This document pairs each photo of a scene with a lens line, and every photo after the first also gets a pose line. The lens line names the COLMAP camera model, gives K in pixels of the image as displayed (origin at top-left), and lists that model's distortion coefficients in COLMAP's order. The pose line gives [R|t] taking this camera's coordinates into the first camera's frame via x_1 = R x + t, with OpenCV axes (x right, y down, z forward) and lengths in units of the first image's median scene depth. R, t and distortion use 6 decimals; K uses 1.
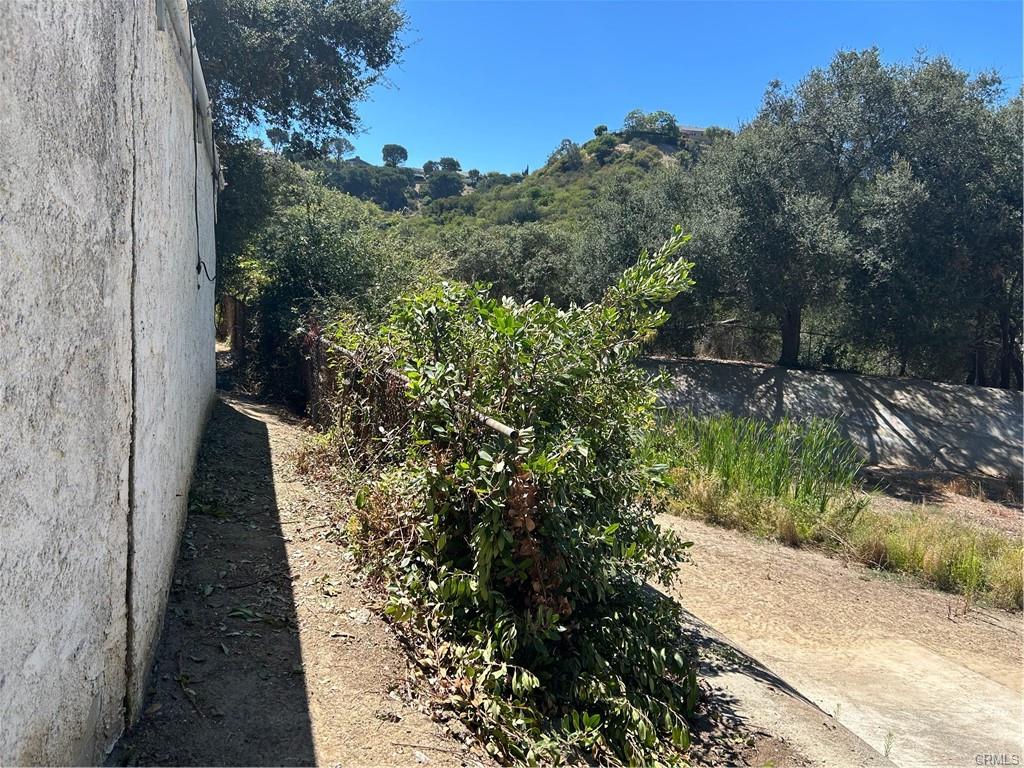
lens RADIAL K [[785.7, 0, 513.4], [0, 785.7, 398.2], [0, 0, 1]] dist [0.058665, -0.071042]
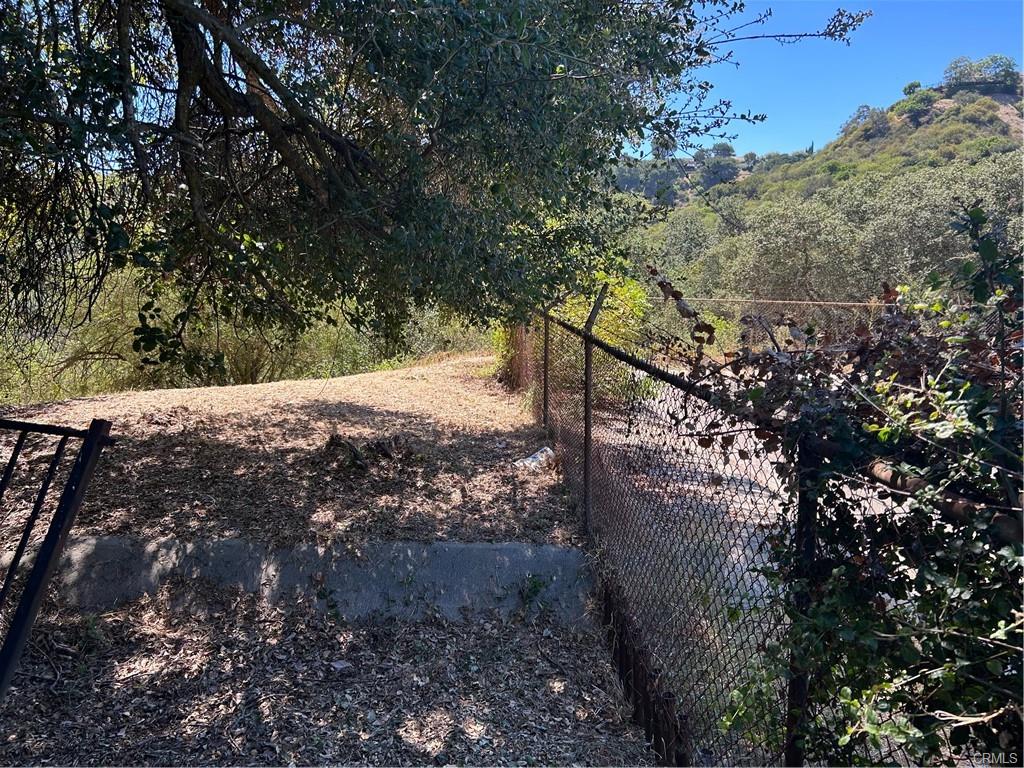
lens RADIAL K [[785.7, 0, 495.5], [0, 785.7, 389.6], [0, 0, 1]] dist [0.058665, -0.071042]
pose [[0.938214, -0.002824, -0.346044, -0.019545], [0.000039, 0.999968, -0.008054, -0.006576], [0.346056, 0.007543, 0.938184, 0.047524]]
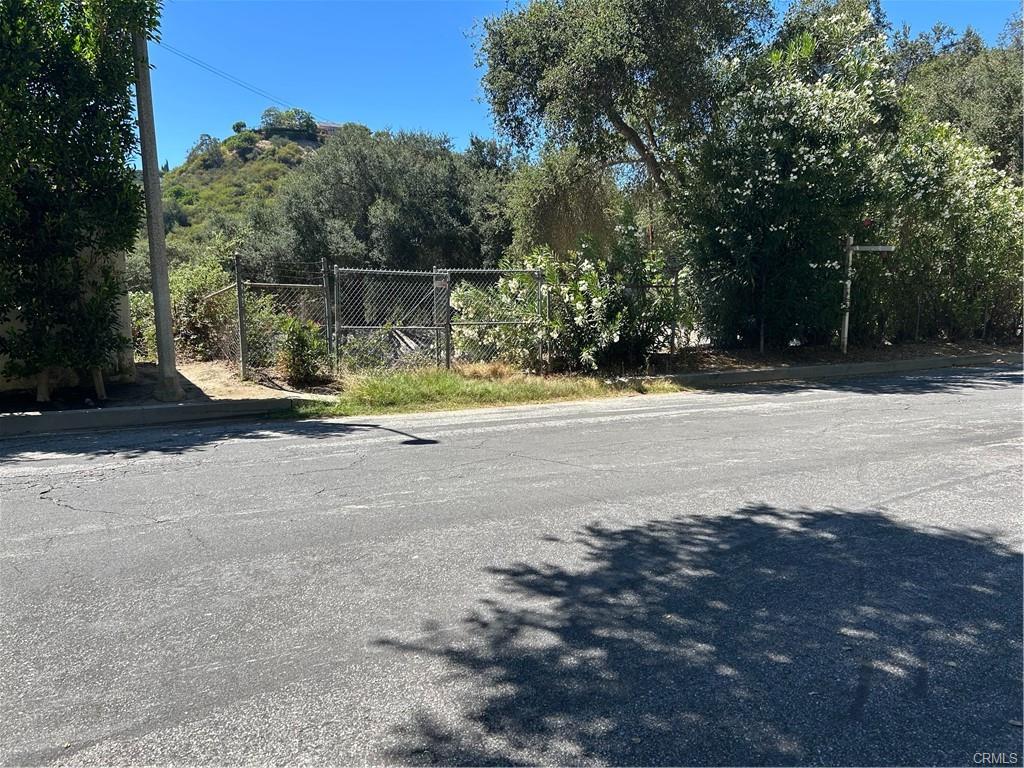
lens RADIAL K [[785.7, 0, 516.7], [0, 785.7, 385.3], [0, 0, 1]] dist [0.058665, -0.071042]
pose [[0.914237, -0.139916, 0.380254, 0.003906], [0.139790, 0.989782, 0.028100, 0.011021], [-0.380301, 0.027465, 0.924455, -0.076278]]
